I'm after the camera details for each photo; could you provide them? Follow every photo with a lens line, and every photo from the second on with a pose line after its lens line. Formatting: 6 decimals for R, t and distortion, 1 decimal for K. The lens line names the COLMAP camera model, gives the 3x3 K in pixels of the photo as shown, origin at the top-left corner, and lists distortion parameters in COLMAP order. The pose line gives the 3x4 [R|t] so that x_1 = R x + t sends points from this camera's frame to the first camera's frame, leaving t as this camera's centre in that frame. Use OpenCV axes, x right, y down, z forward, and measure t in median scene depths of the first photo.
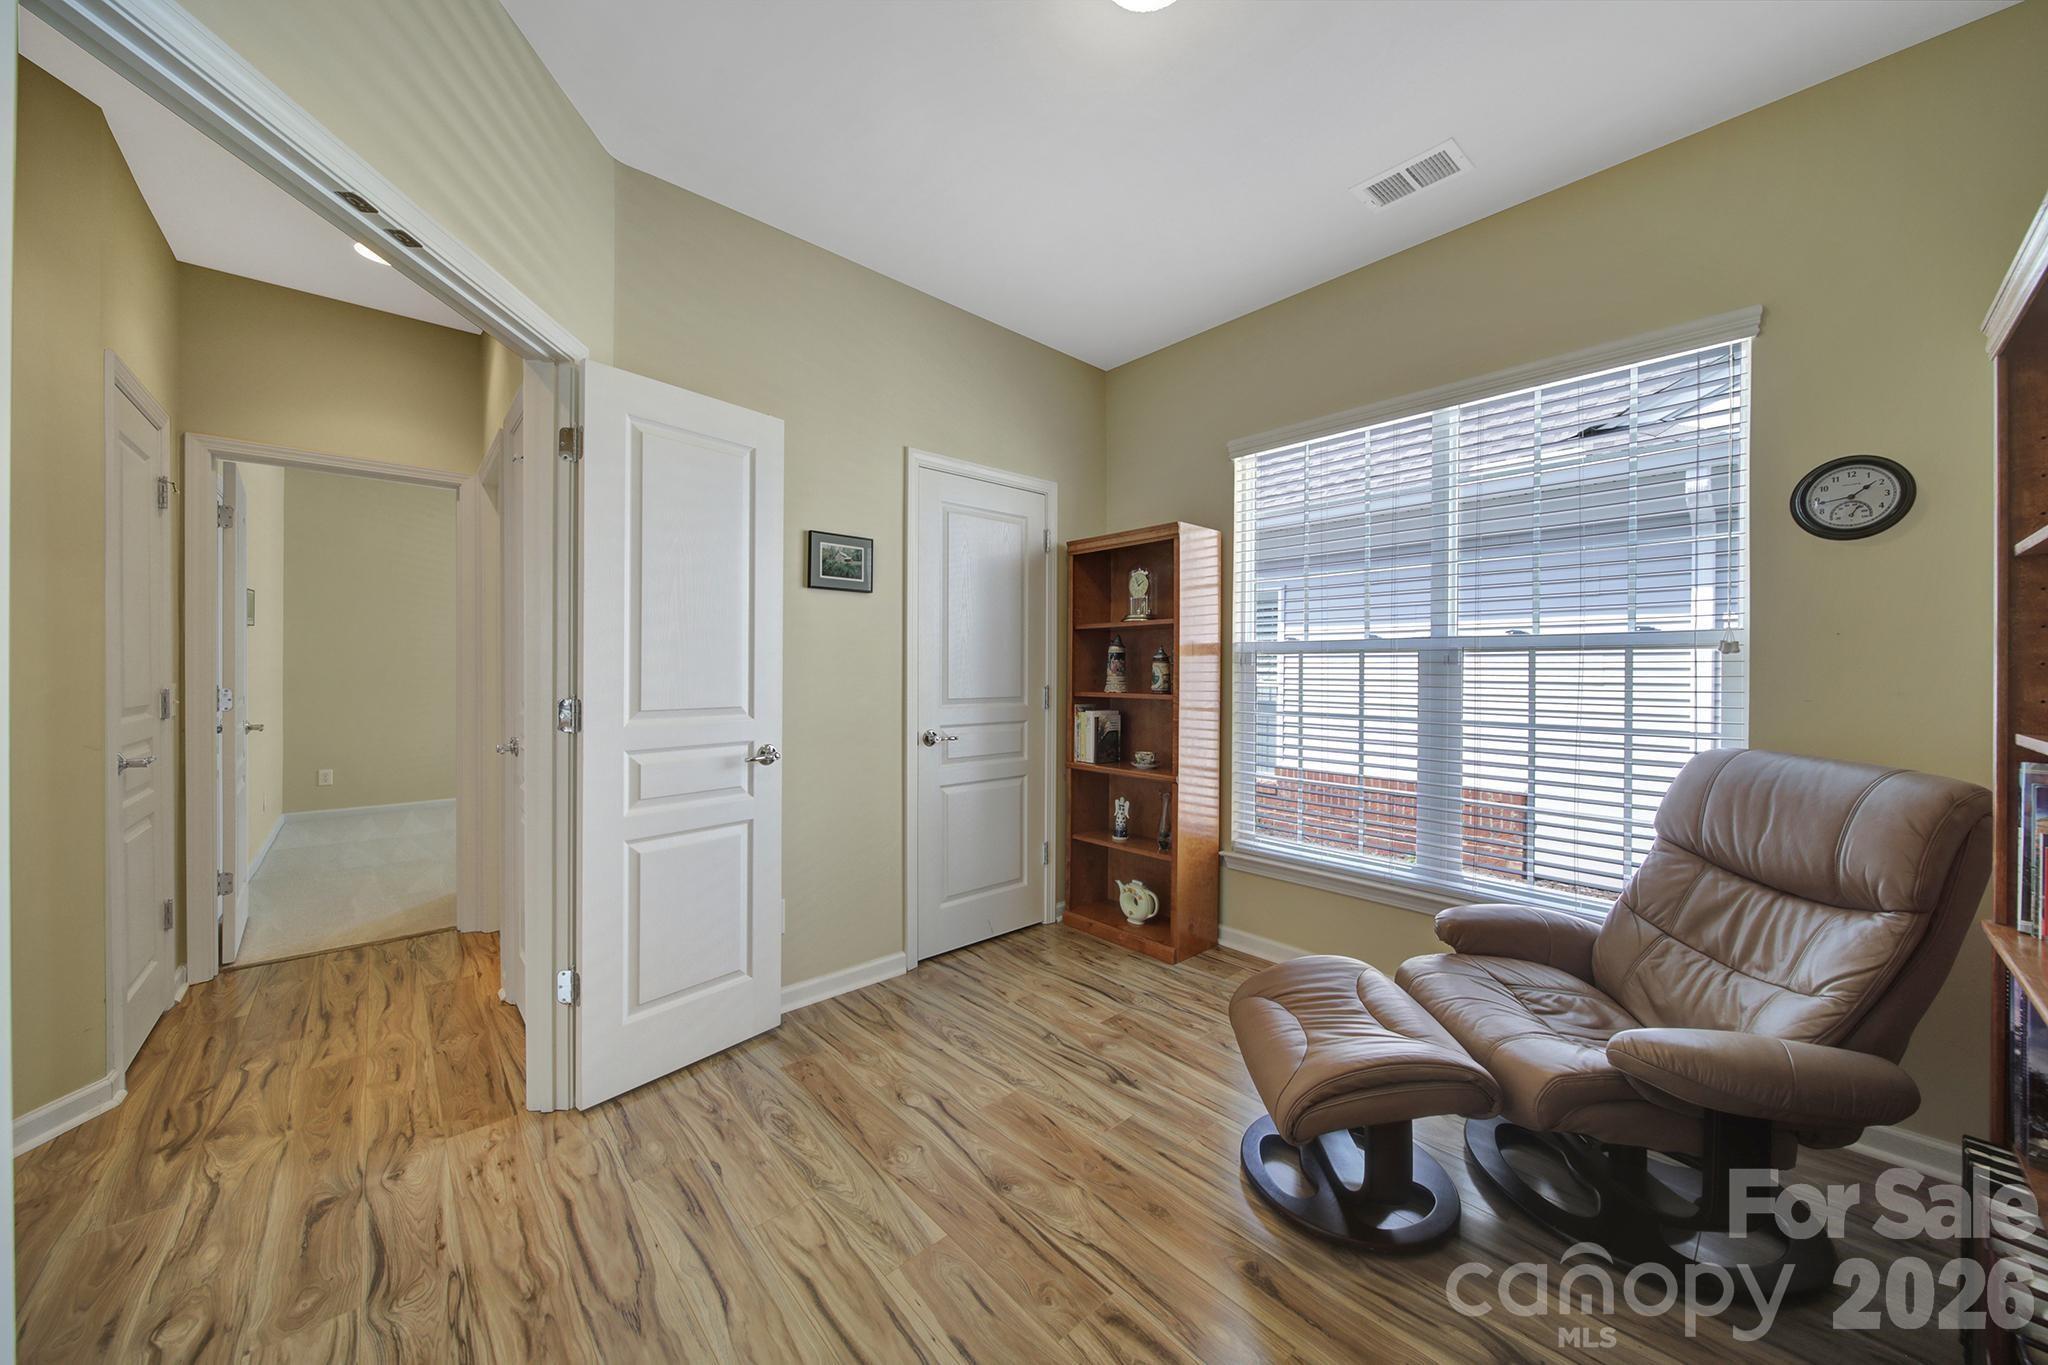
lens RADIAL K [[718.6, 0, 1020.0], [0, 718.6, 667.3], [0, 0, 1]] dist [0.000653, -0.002366]
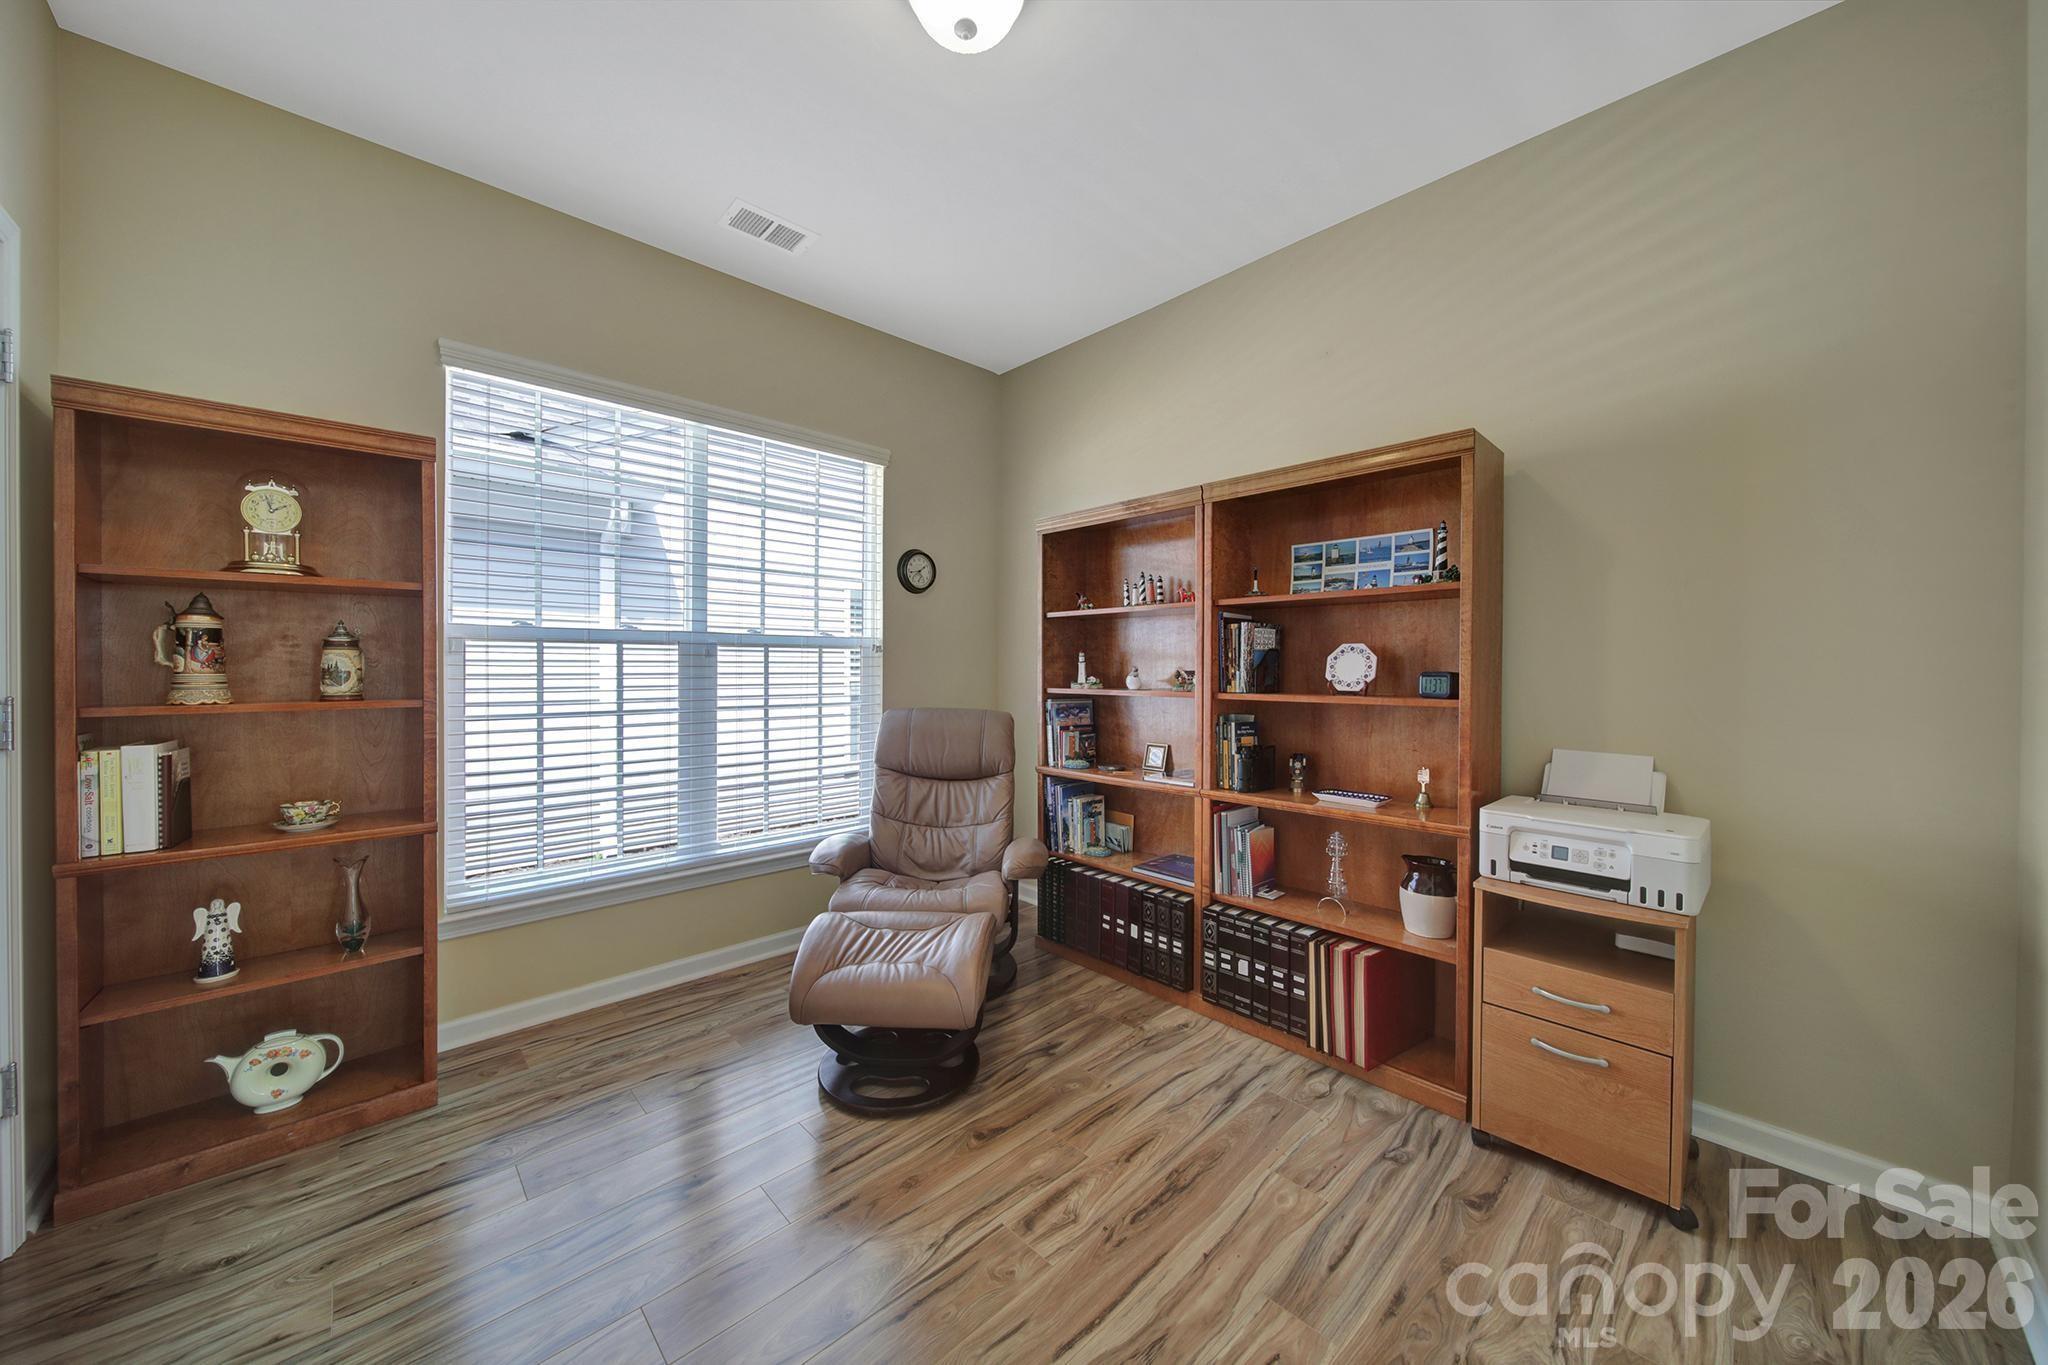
lens RADIAL K [[718.6, 0, 1024.5], [0, 718.6, 668.8], [0, 0, 1]] dist [0.000653, -0.002366]
pose [[-0.029807, -0.008865, 0.999516, -0.501589], [-0.006742, 0.999940, 0.008668, 0.000703], [-0.999533, -0.006480, -0.029865, 0.515024]]
